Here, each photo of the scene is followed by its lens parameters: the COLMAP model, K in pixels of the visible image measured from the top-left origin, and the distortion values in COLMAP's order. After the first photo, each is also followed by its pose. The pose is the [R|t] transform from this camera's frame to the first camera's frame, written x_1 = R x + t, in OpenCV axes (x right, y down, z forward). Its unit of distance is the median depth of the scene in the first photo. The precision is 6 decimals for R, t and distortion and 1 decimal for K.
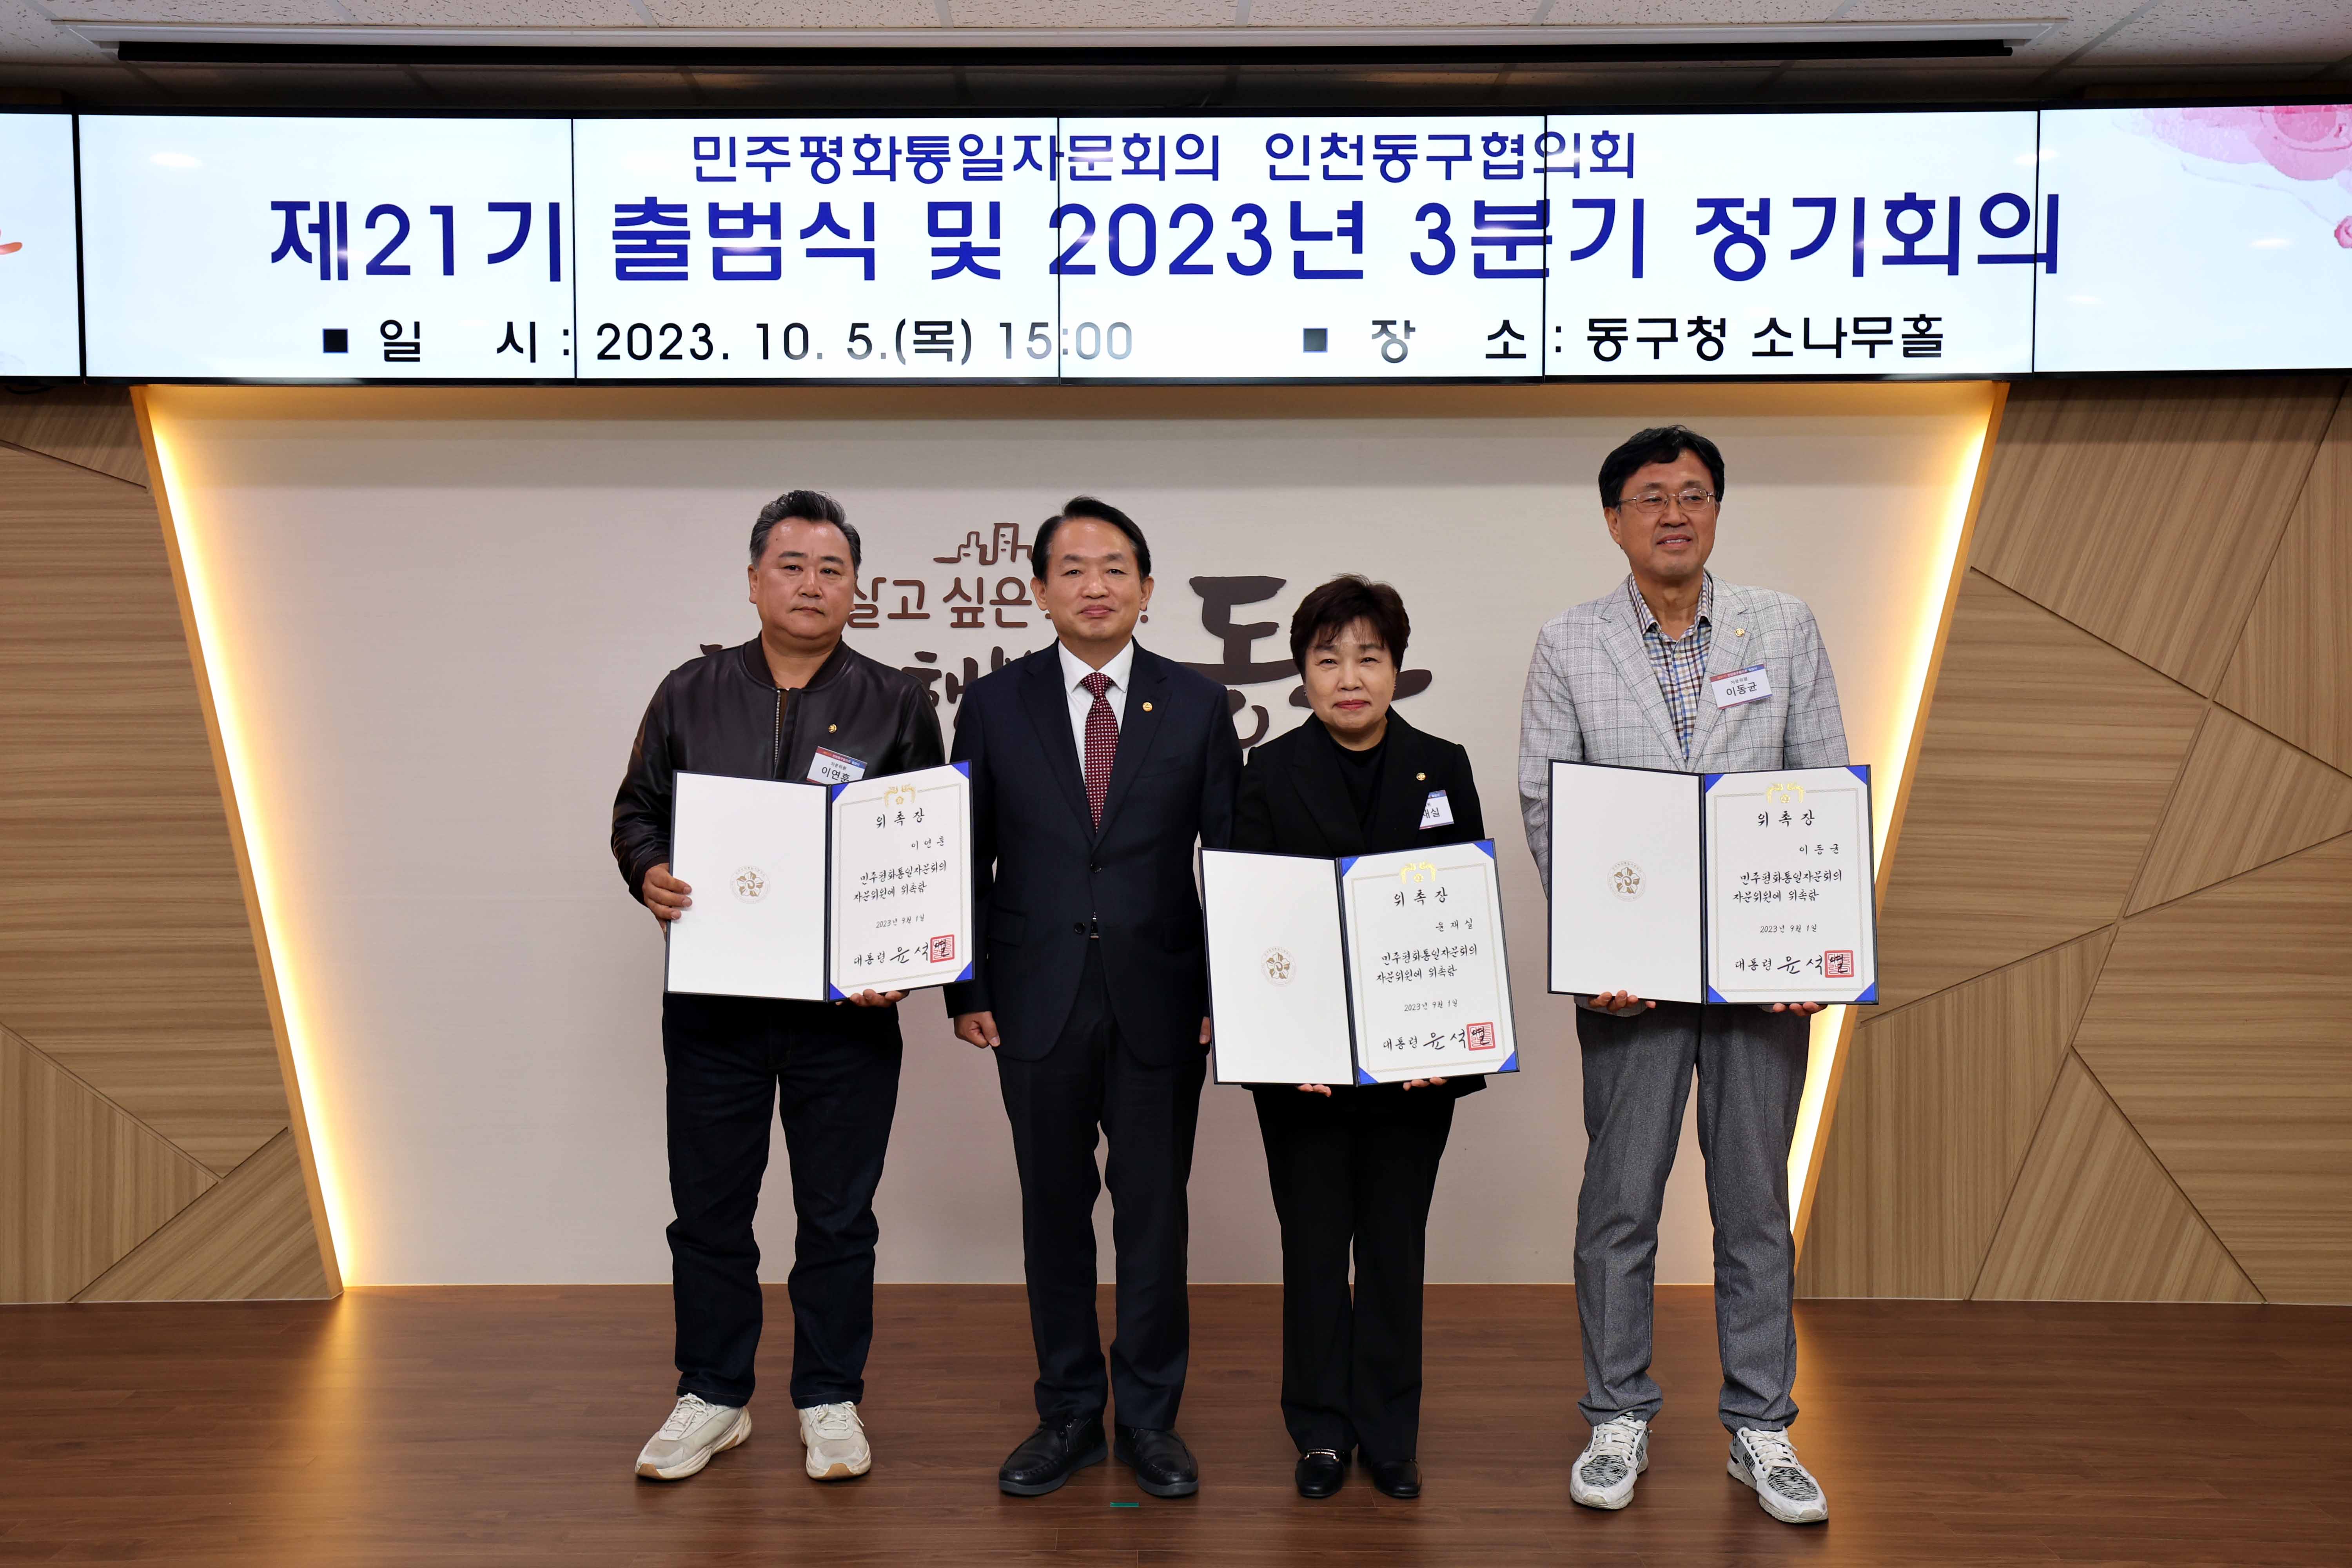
lens RADIAL K [[2145.8, 0, 1126.2], [0, 2145.8, 747.1], [0, 0, 1]] dist [0.000023, 0.081736]
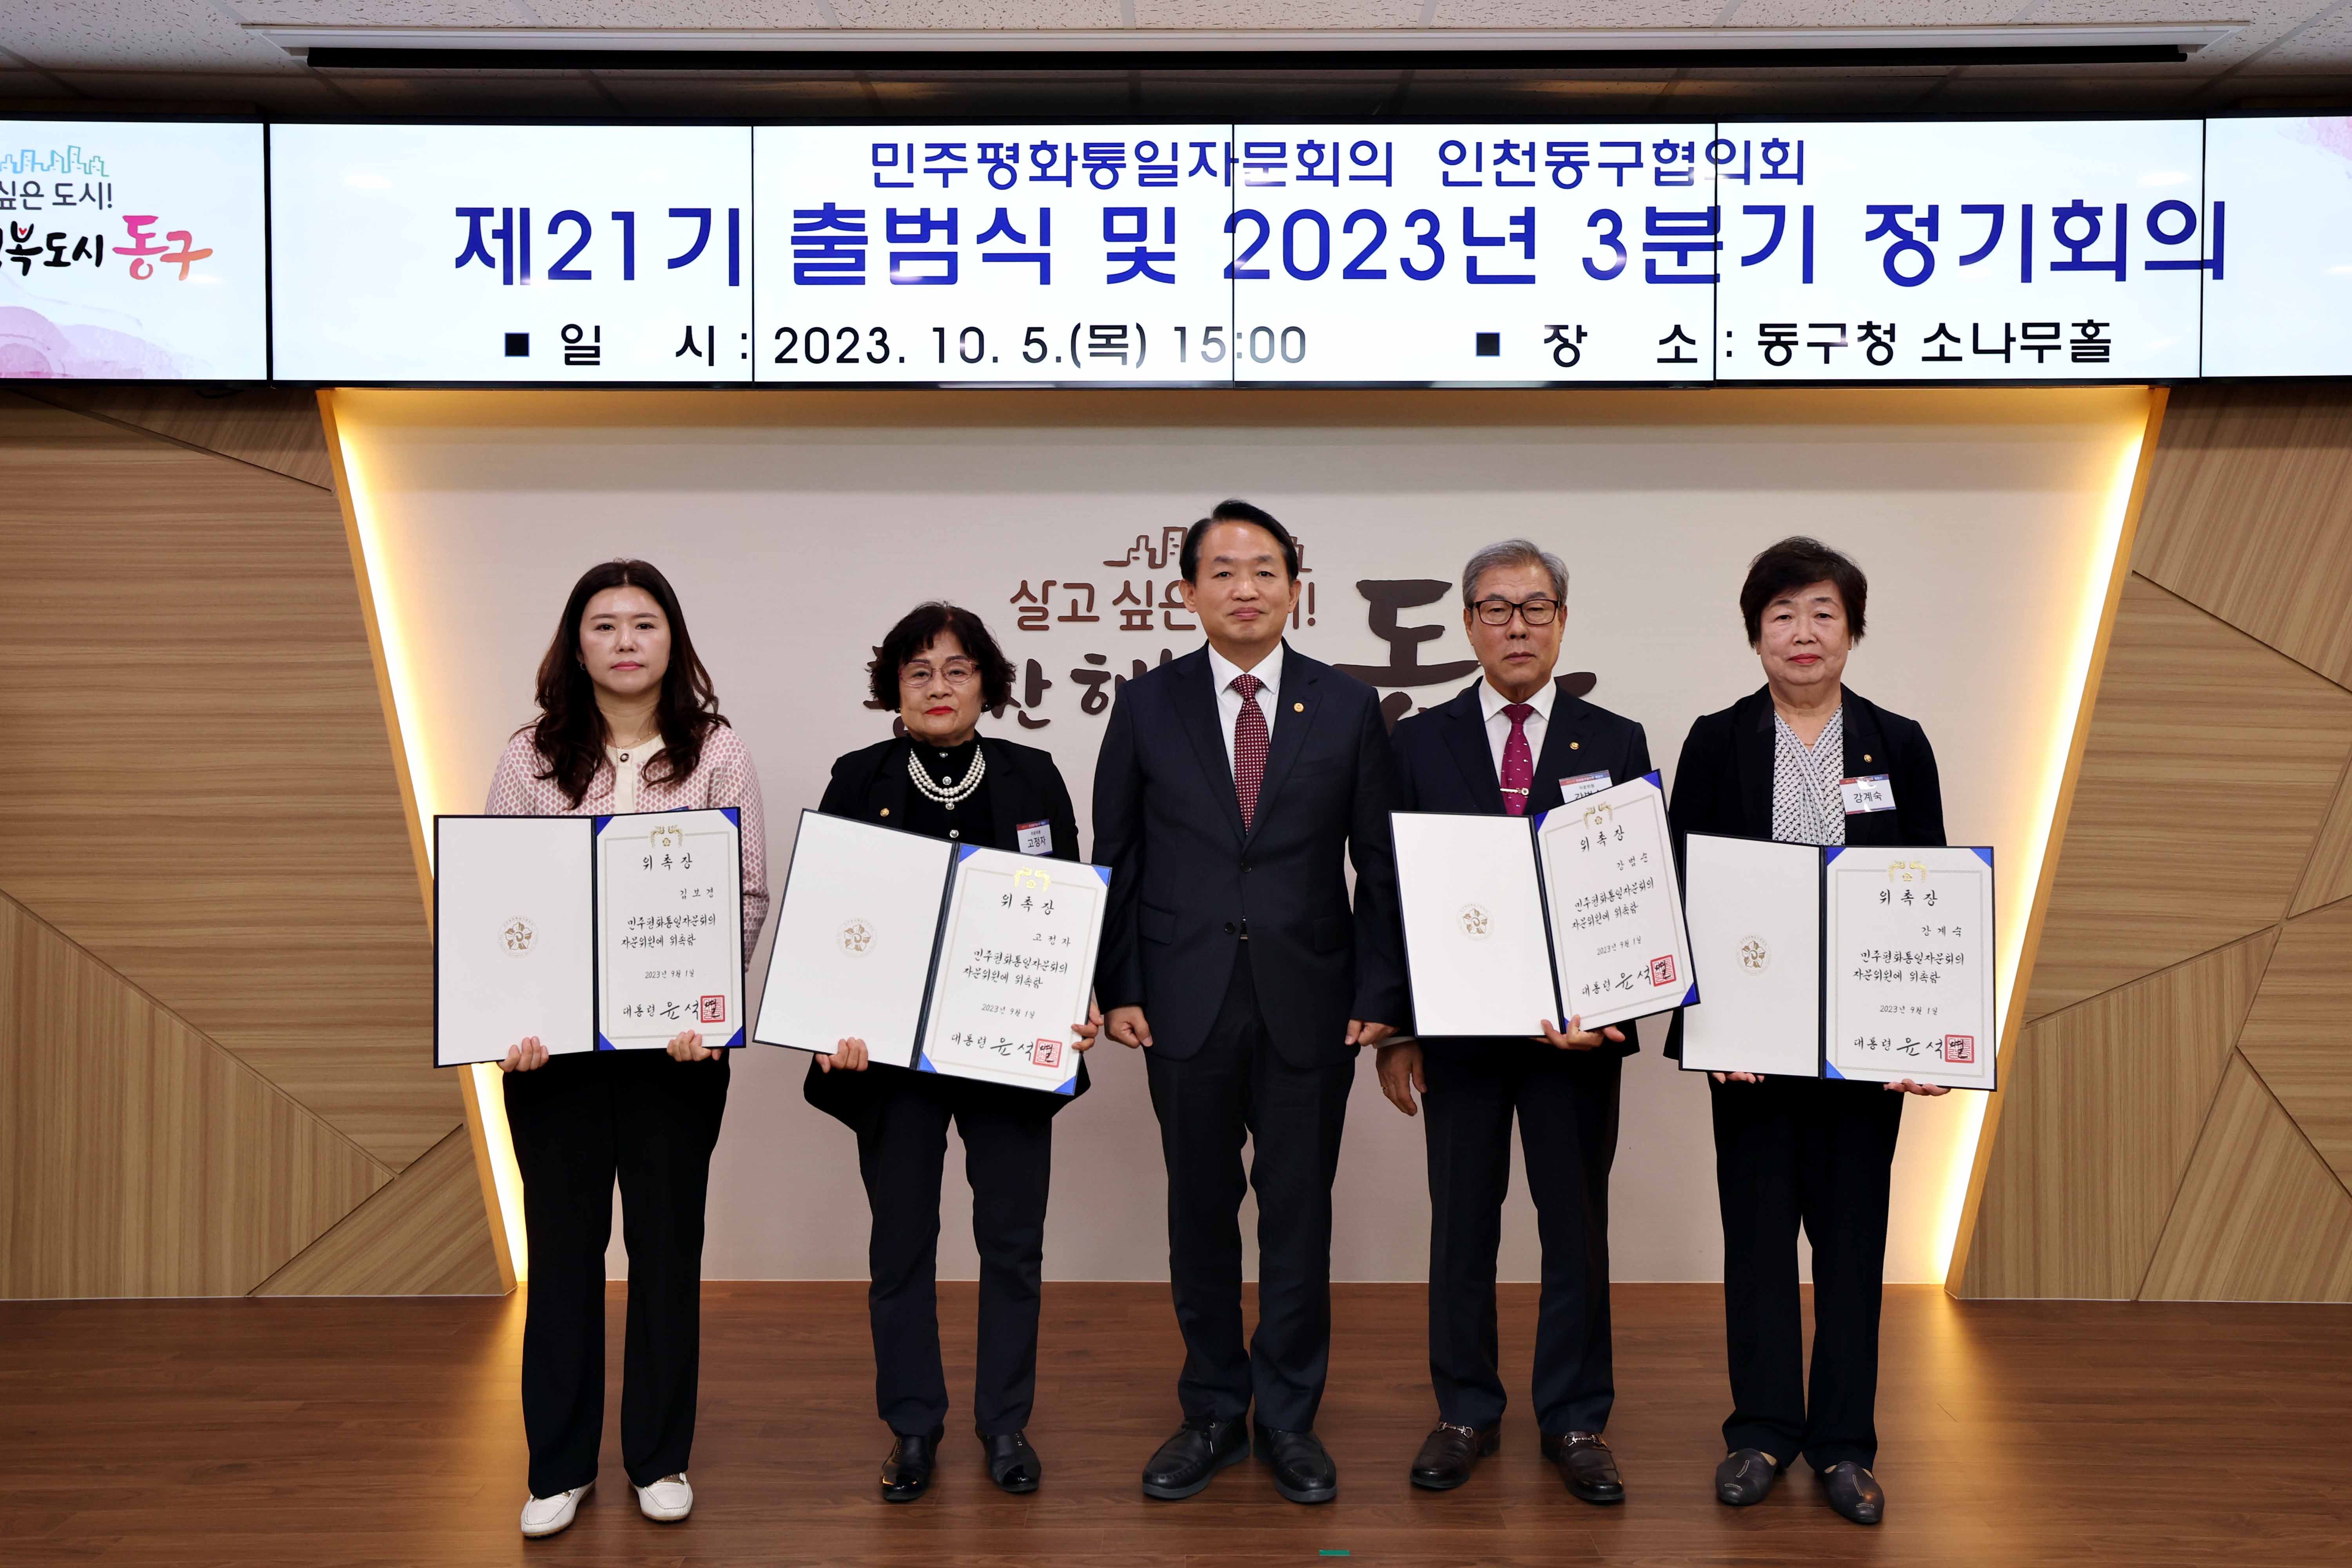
lens RADIAL K [[1814.7, 0, 1189.4], [0, 1814.7, 710.6], [0, 0, 1]] dist [-0.010881, 0.042625]
pose [[0.999998, 0.001671, -0.001401, -0.050367], [-0.001698, 0.999803, -0.019772, -0.000690], [0.001368, 0.019774, 0.999804, 0.152247]]
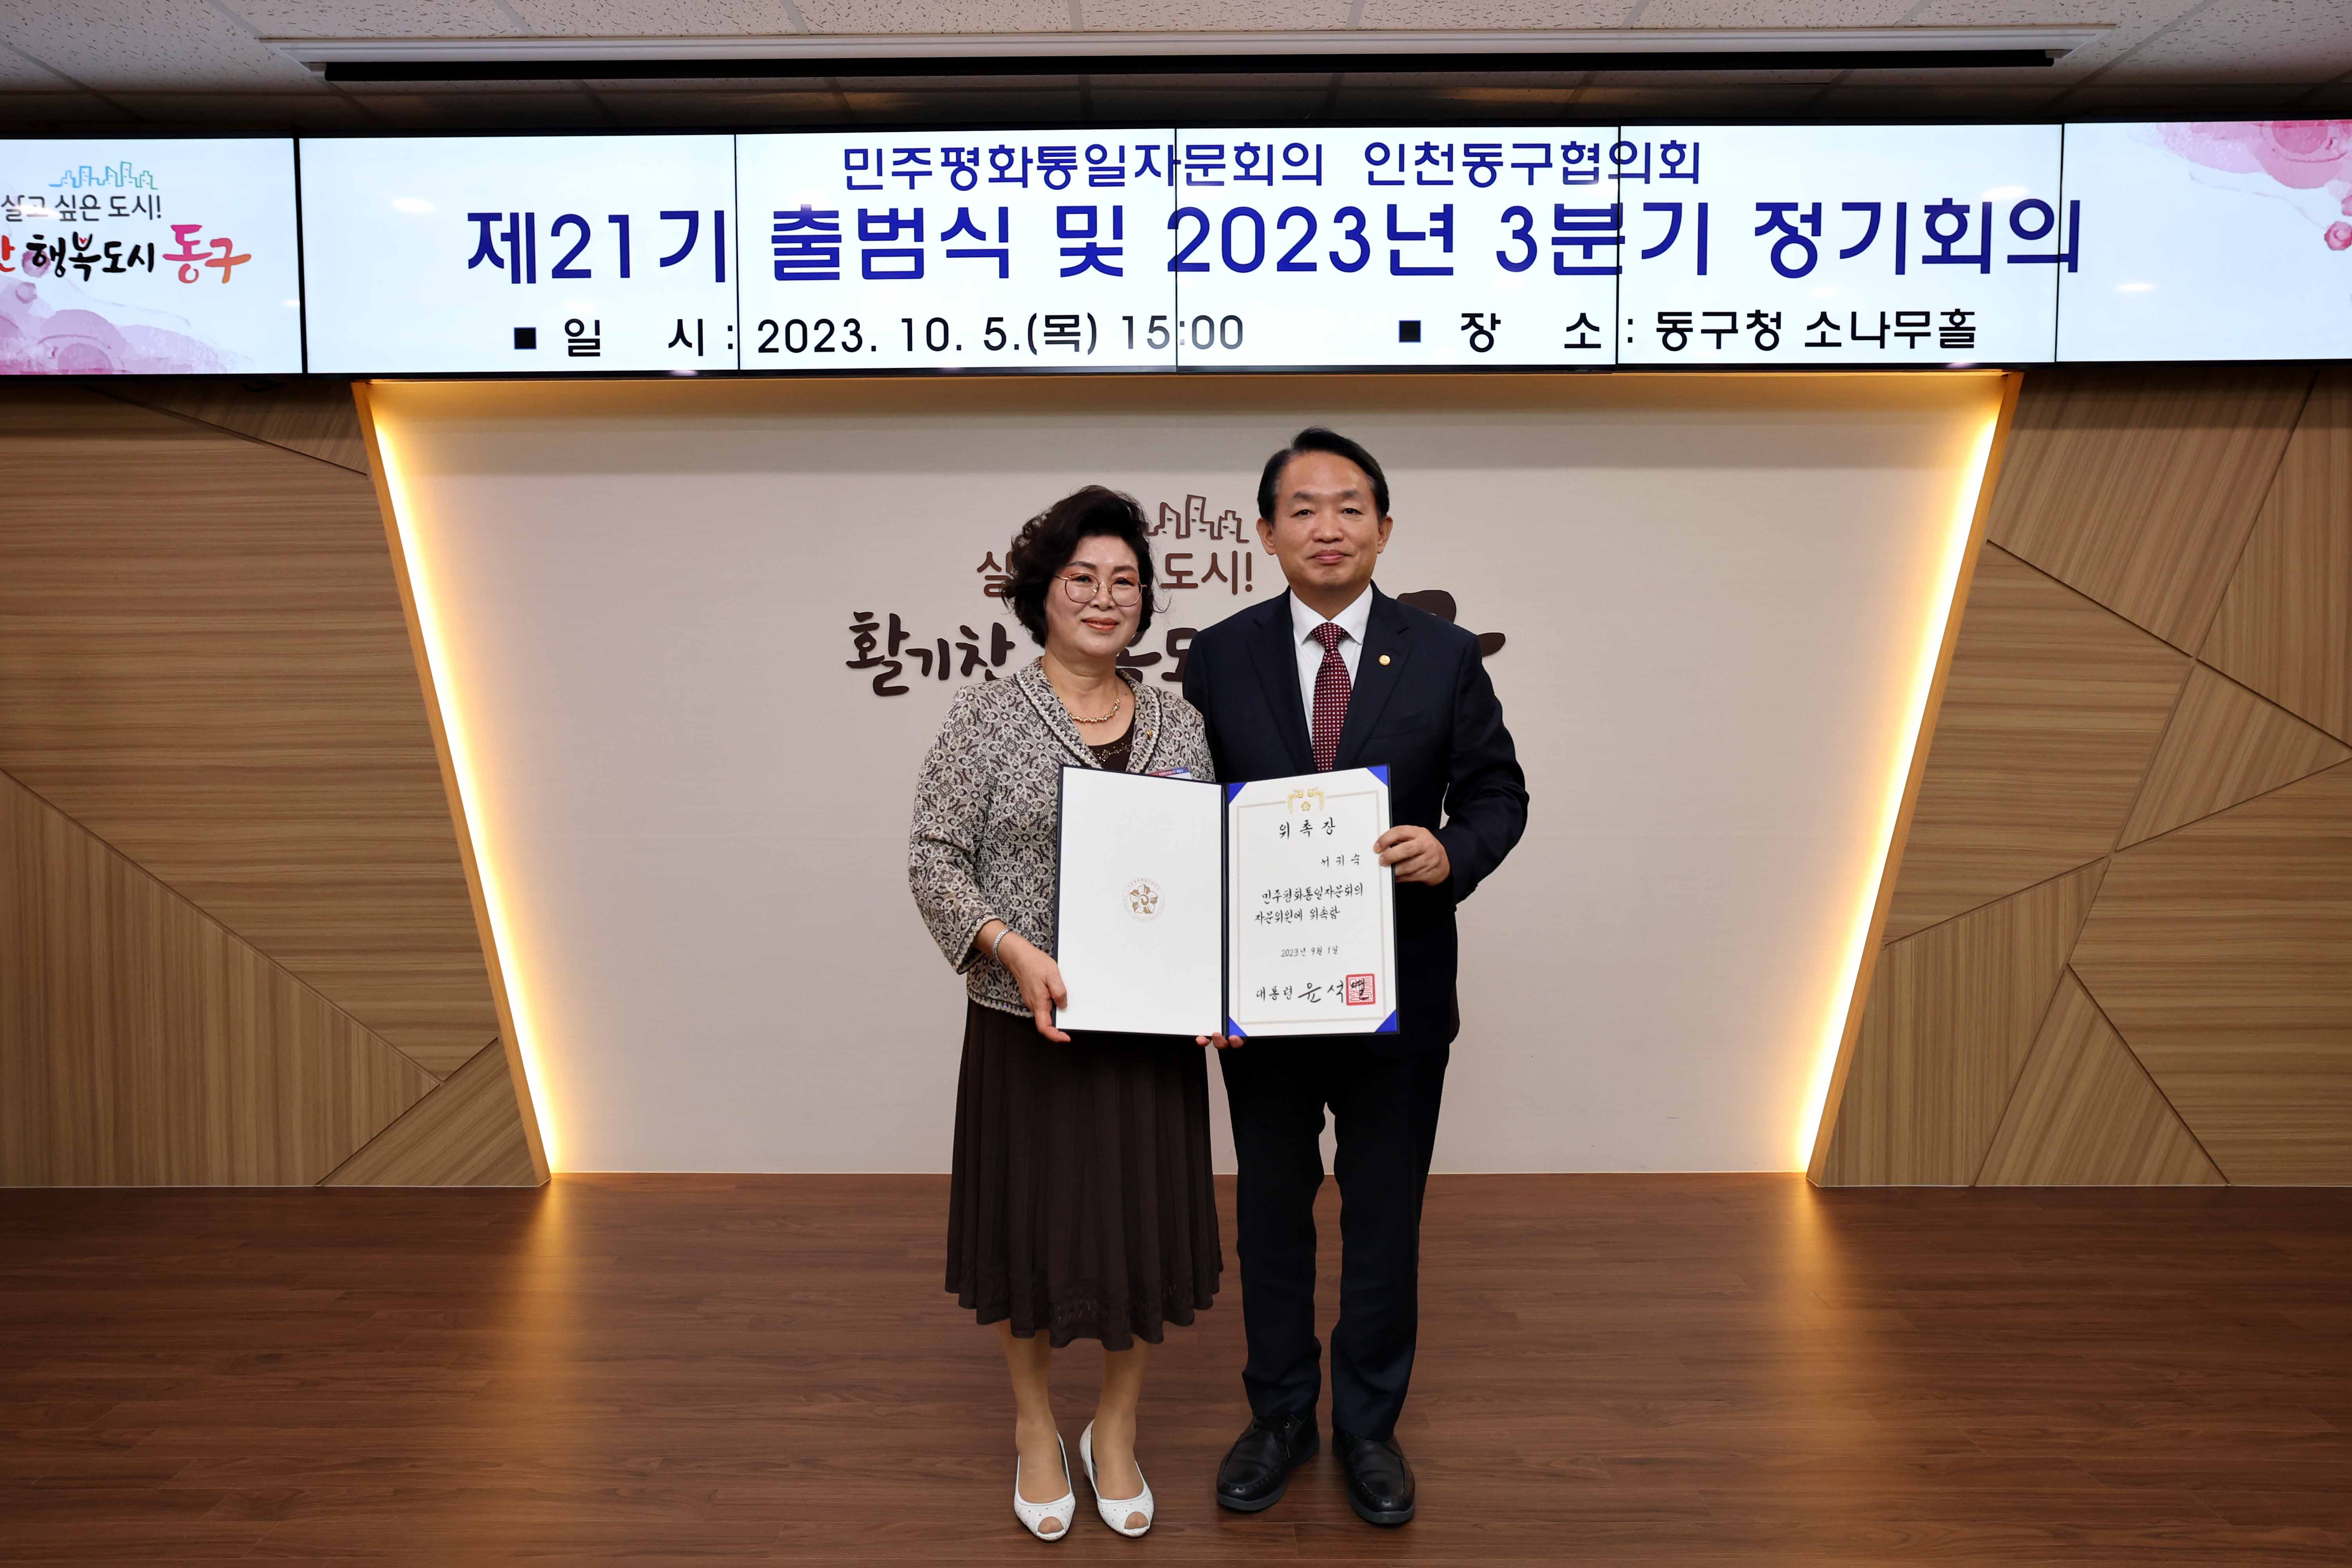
lens RADIAL K [[1404.1, 0, 1151.1], [0, 1404.1, 738.5], [0, 0, 1]] dist [-0.039509, 0.030005]
pose [[0.999983, -0.002295, -0.005304, -0.040889], [0.002428, 0.999680, 0.025193, 0.000464], [0.005245, -0.025205, 0.999669, 0.278272]]
